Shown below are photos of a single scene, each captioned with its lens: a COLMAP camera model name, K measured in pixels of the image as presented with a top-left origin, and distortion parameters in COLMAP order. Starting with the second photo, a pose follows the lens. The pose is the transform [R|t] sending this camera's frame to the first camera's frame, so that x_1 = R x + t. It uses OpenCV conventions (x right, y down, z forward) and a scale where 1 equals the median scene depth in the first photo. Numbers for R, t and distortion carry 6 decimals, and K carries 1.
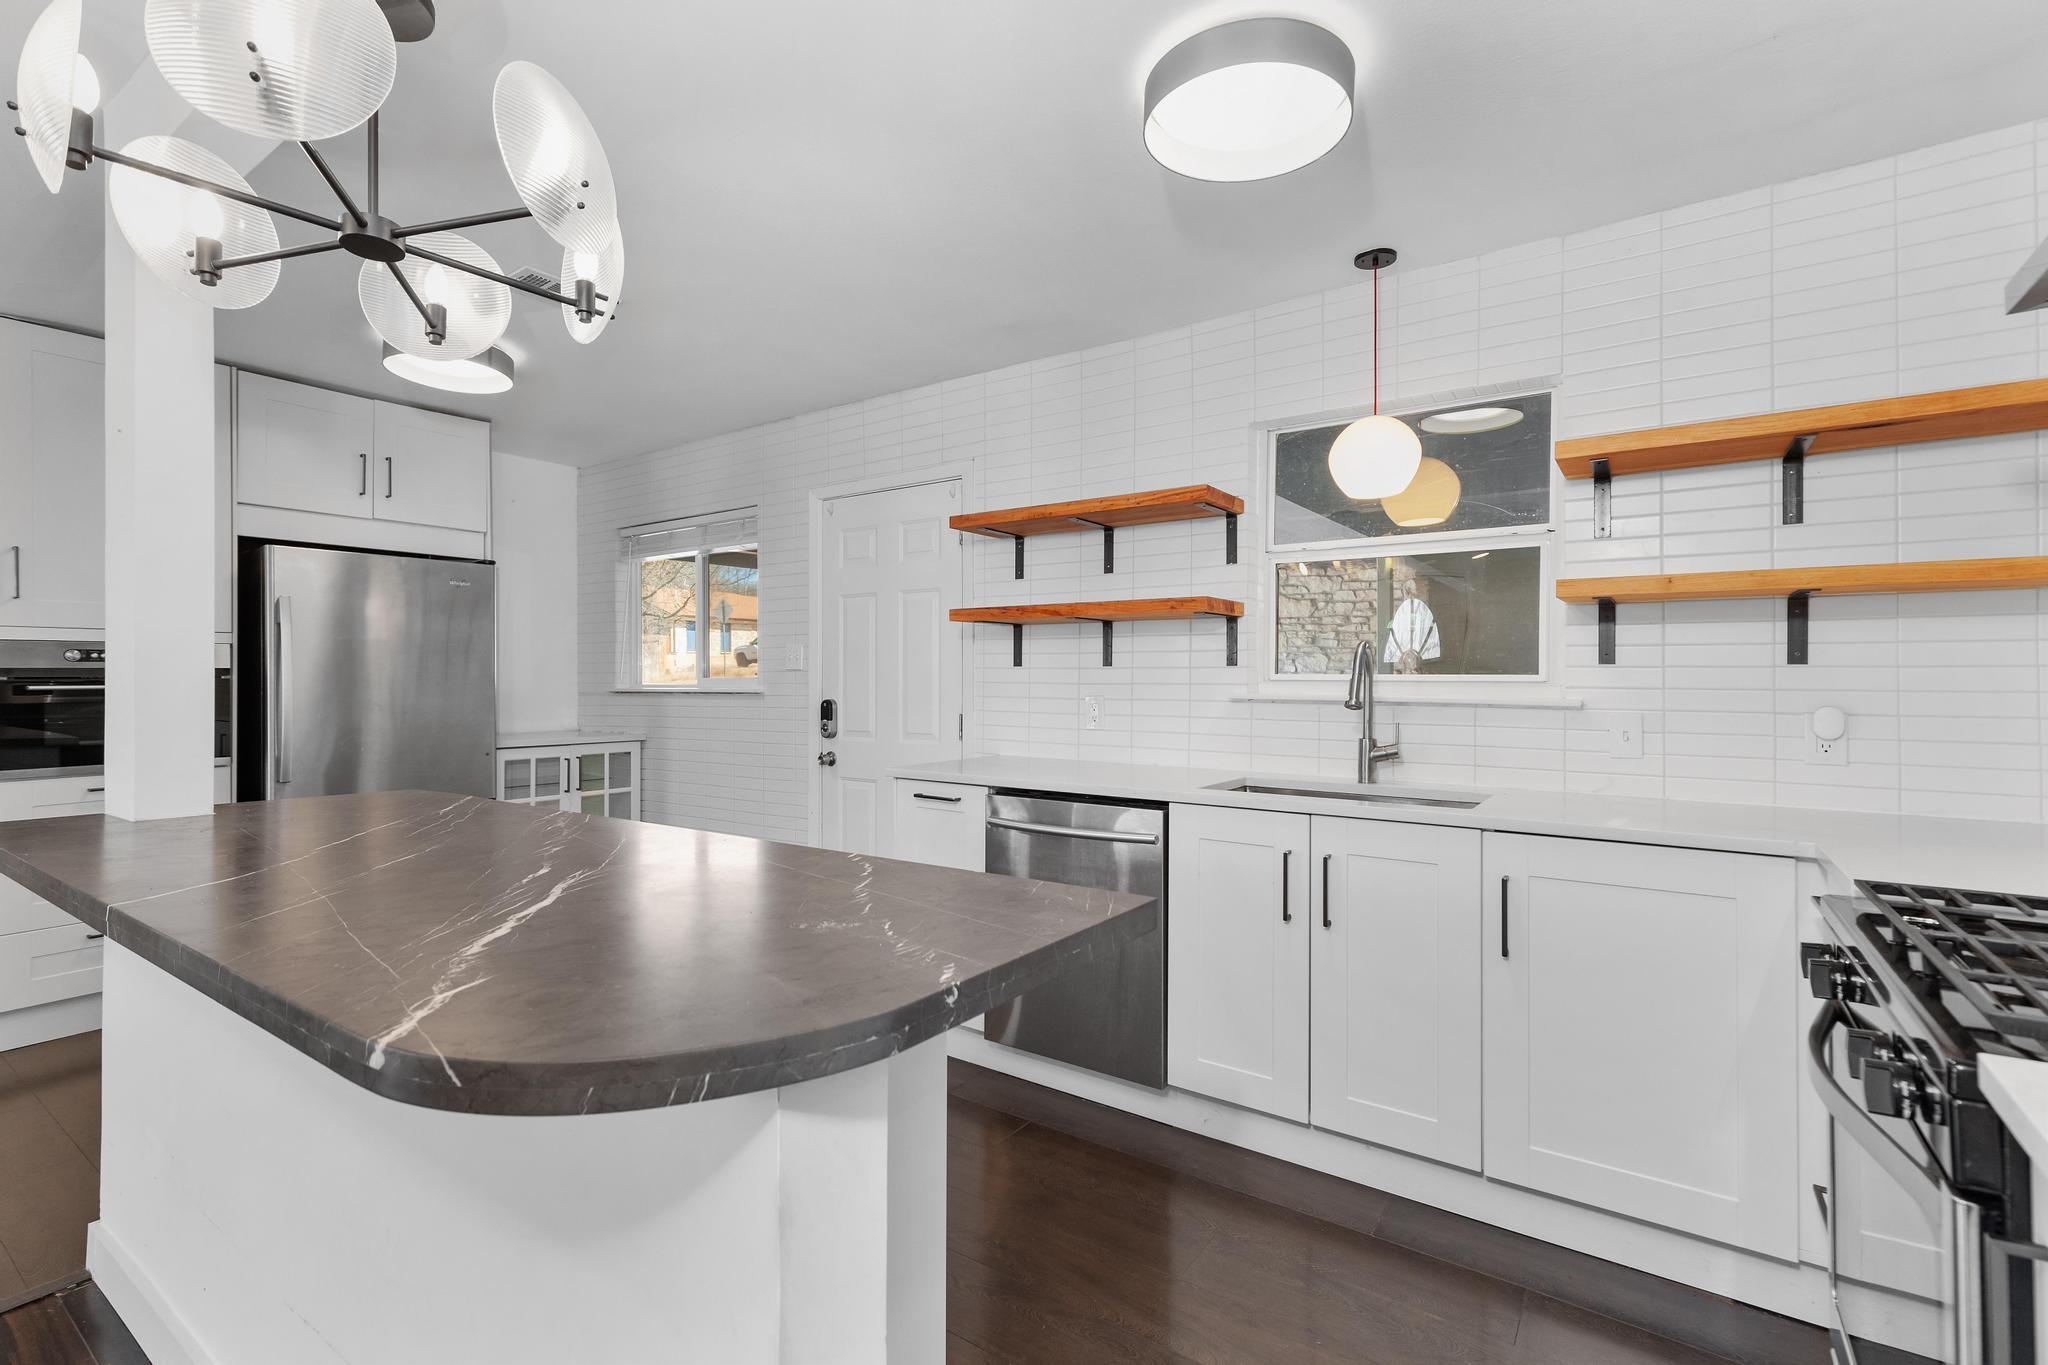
lens RADIAL K [[923.9, 0, 1020.5], [0, 923.9, 675.1], [0, 0, 1]] dist [0.007781, -0.000070]
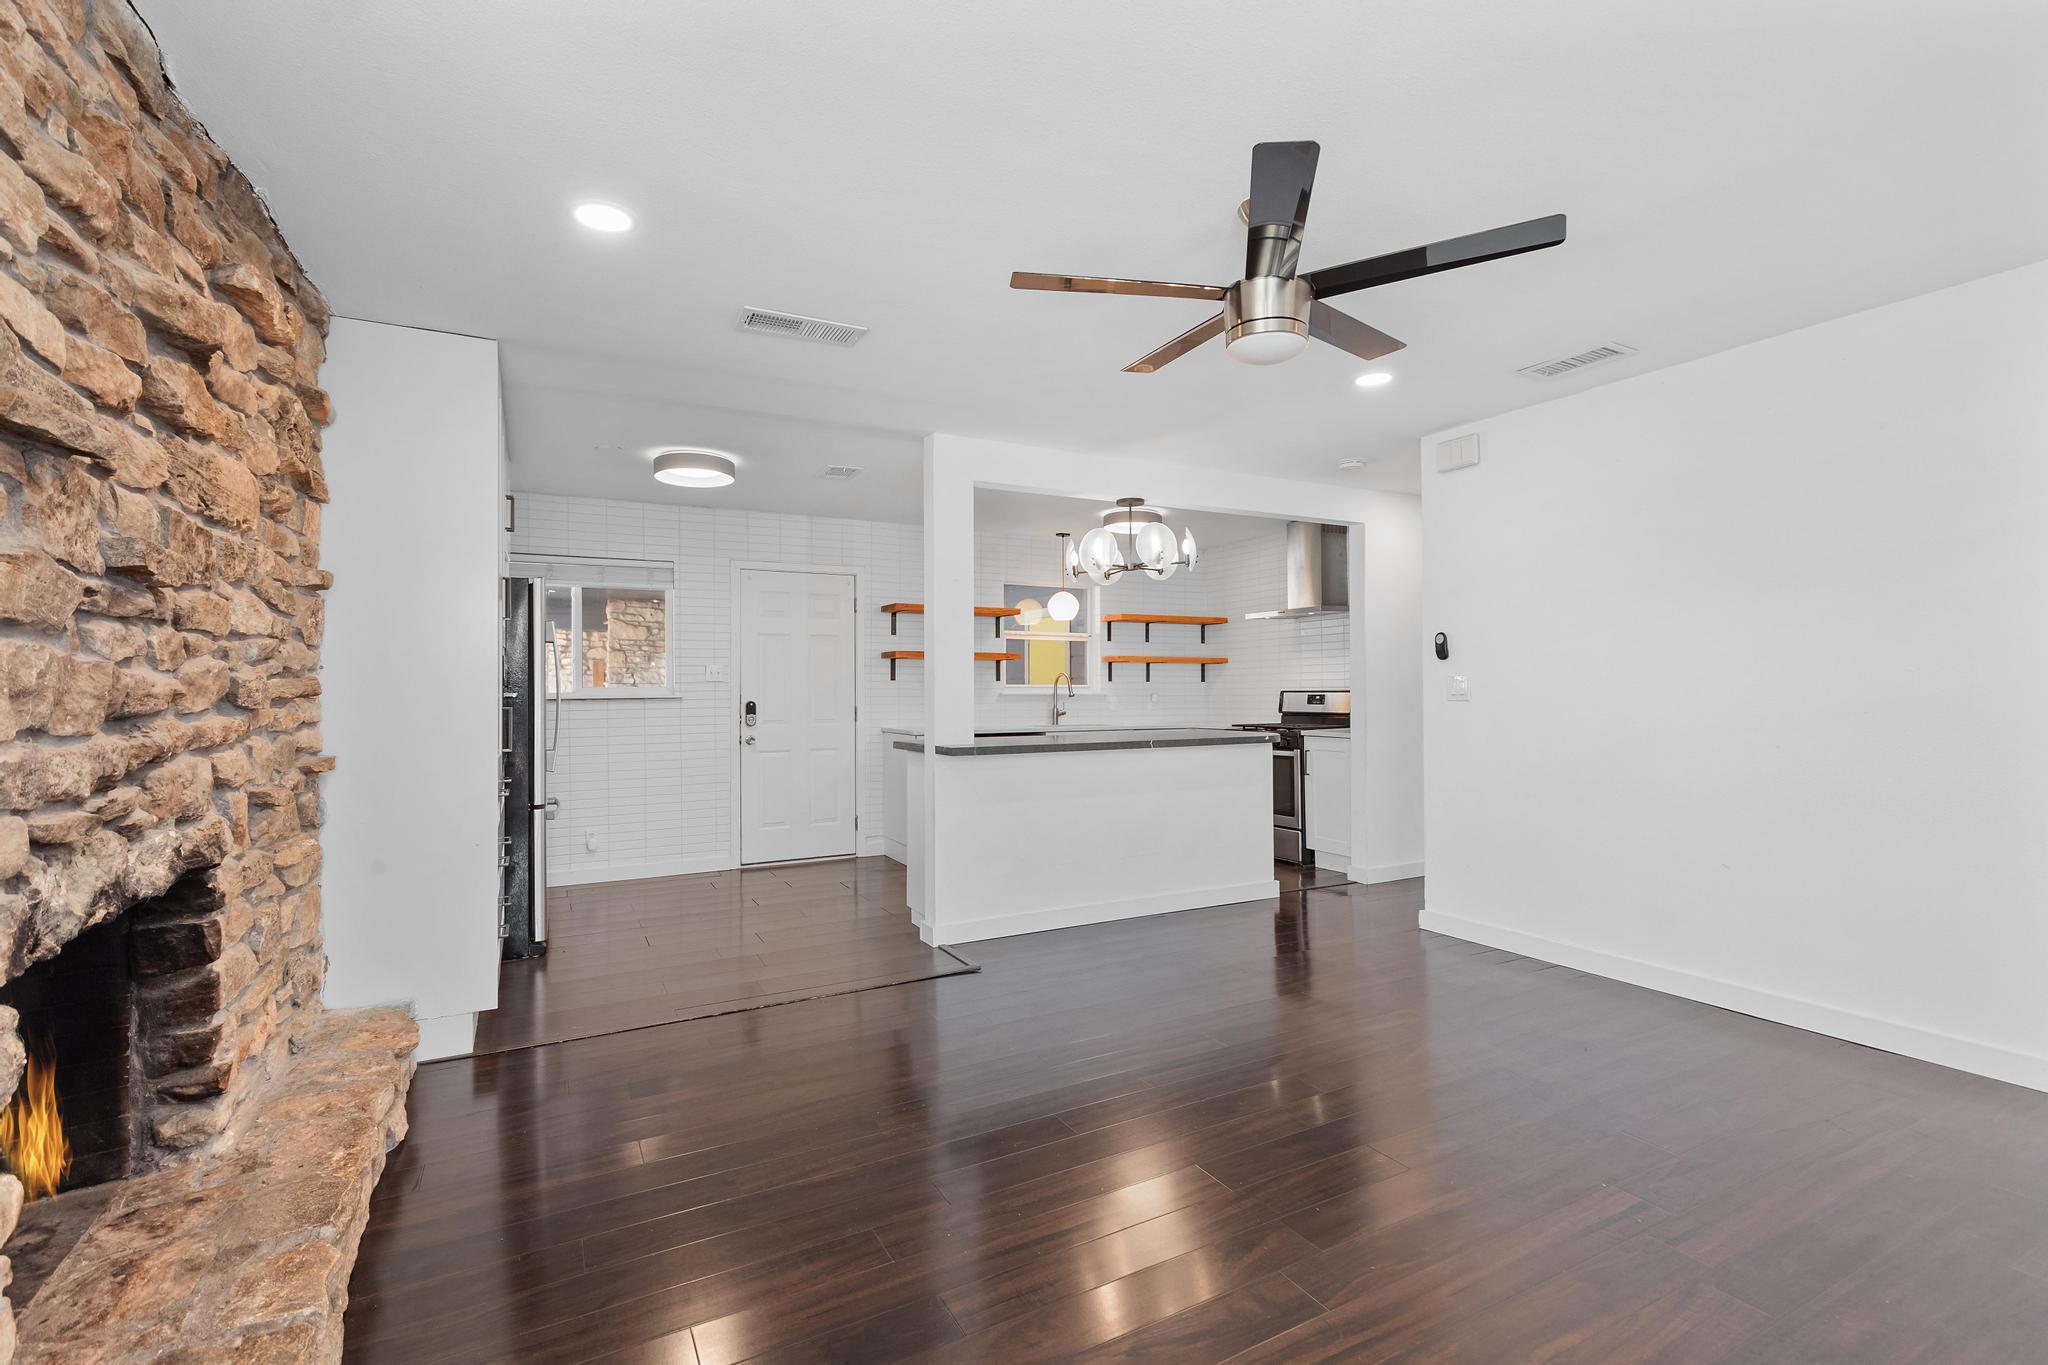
lens RADIAL K [[923.9, 0, 1020.5], [0, 923.9, 675.1], [0, 0, 1]] dist [0.007781, -0.000070]
pose [[0.463163, 0.009763, 0.886220, -1.576398], [0.001707, 0.999928, -0.011908, 0.002576], [-0.886272, 0.007028, 0.463113, -0.120368]]
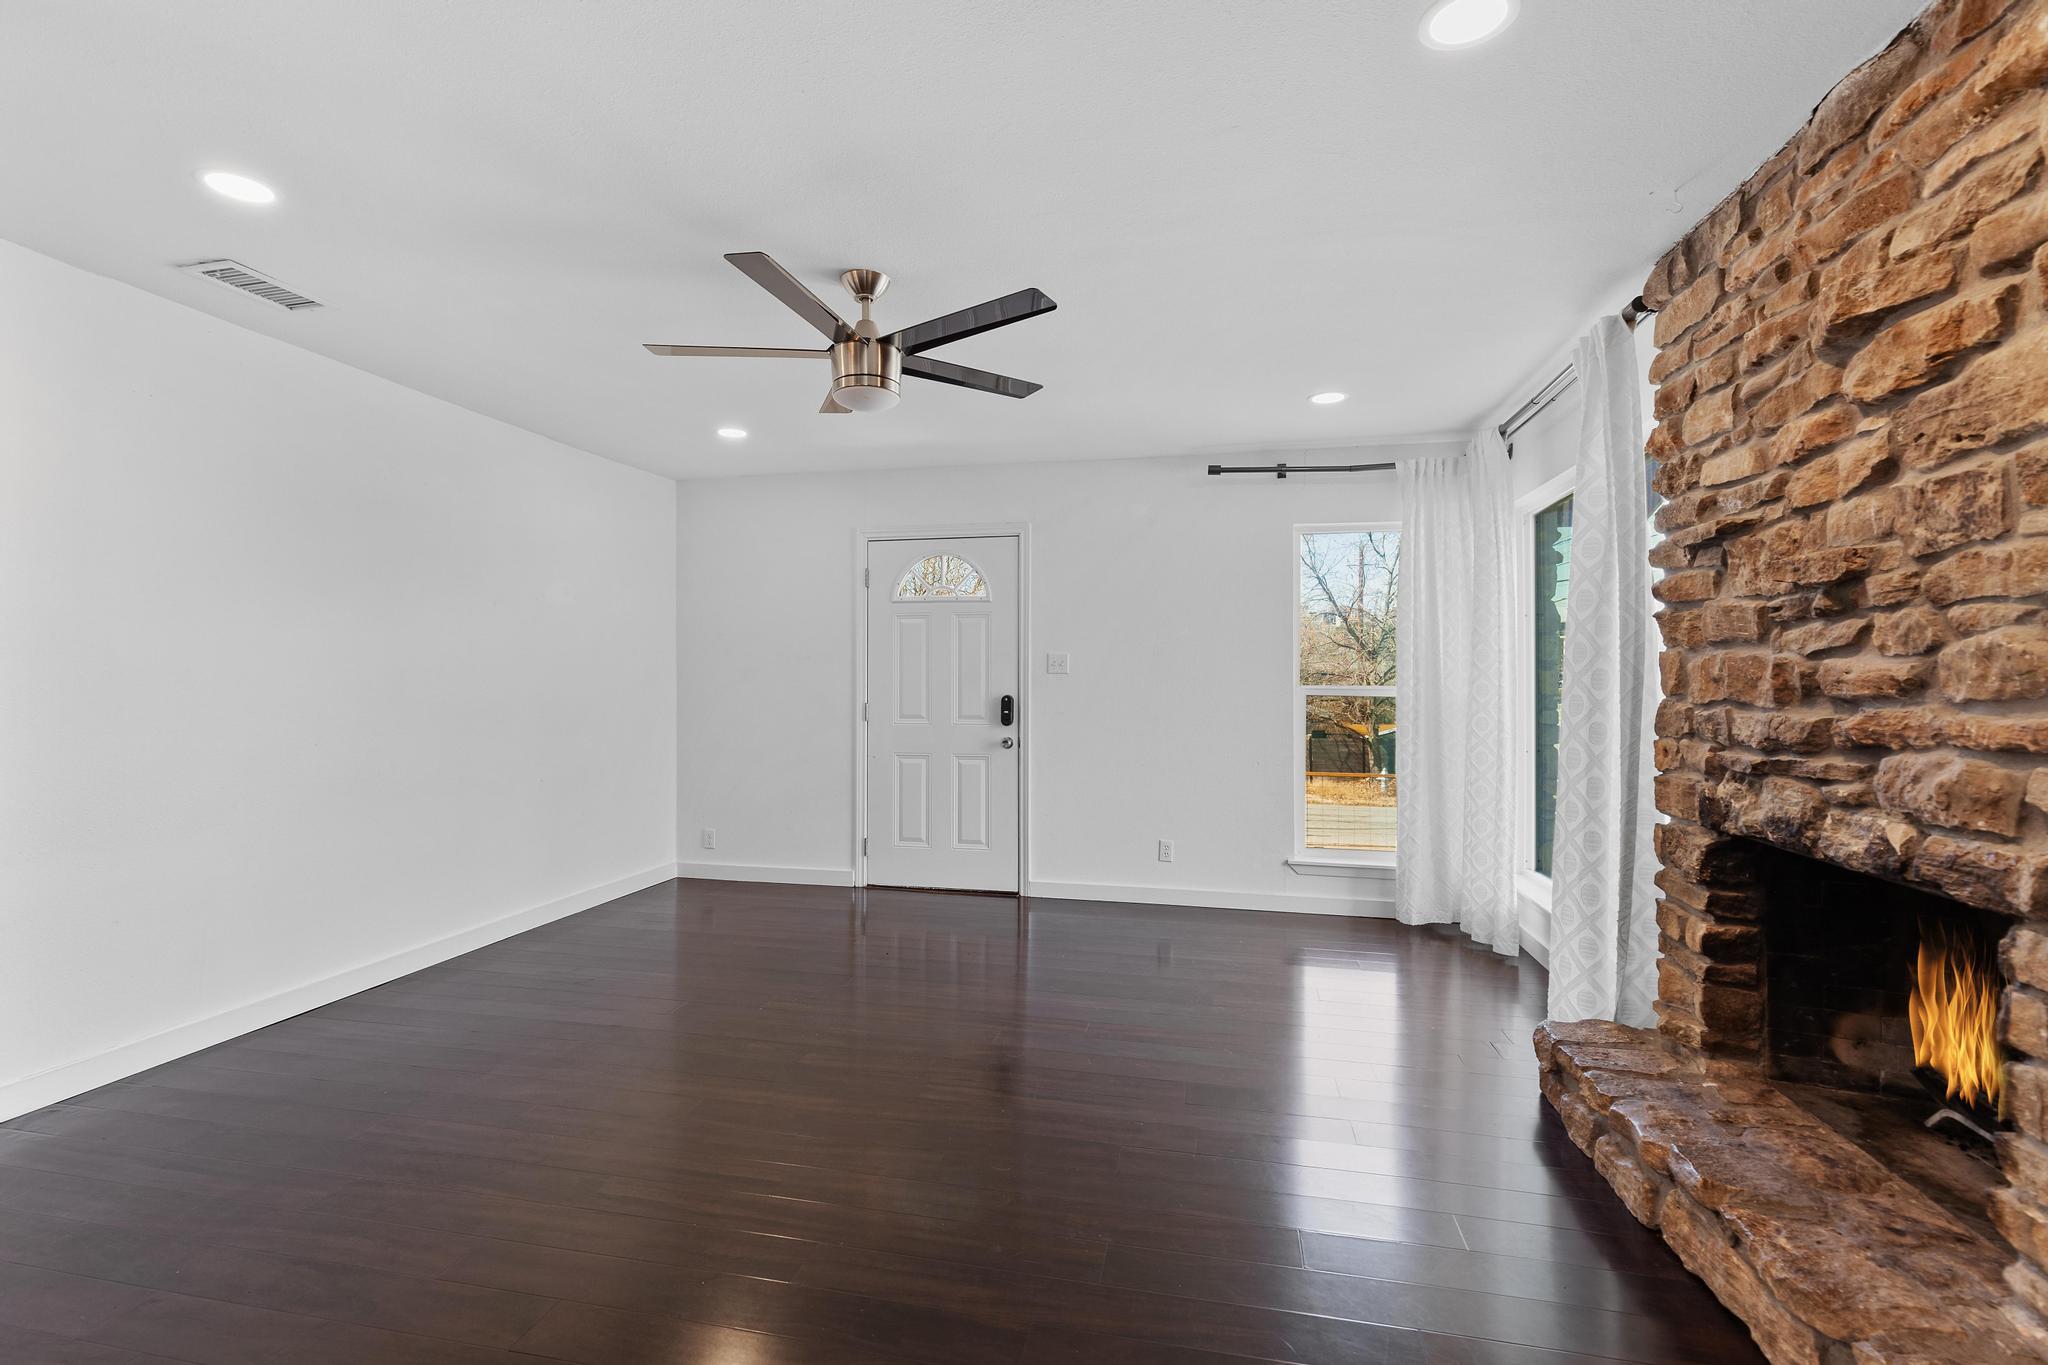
lens RADIAL K [[923.9, 0, 1020.5], [0, 923.9, 675.1], [0, 0, 1]] dist [0.007781, -0.000070]
pose [[-0.927976, -0.002733, -0.372629, -0.727492], [0.003438, 0.999868, -0.015895, 0.009492], [0.372624, -0.016032, -0.927844, 0.815007]]
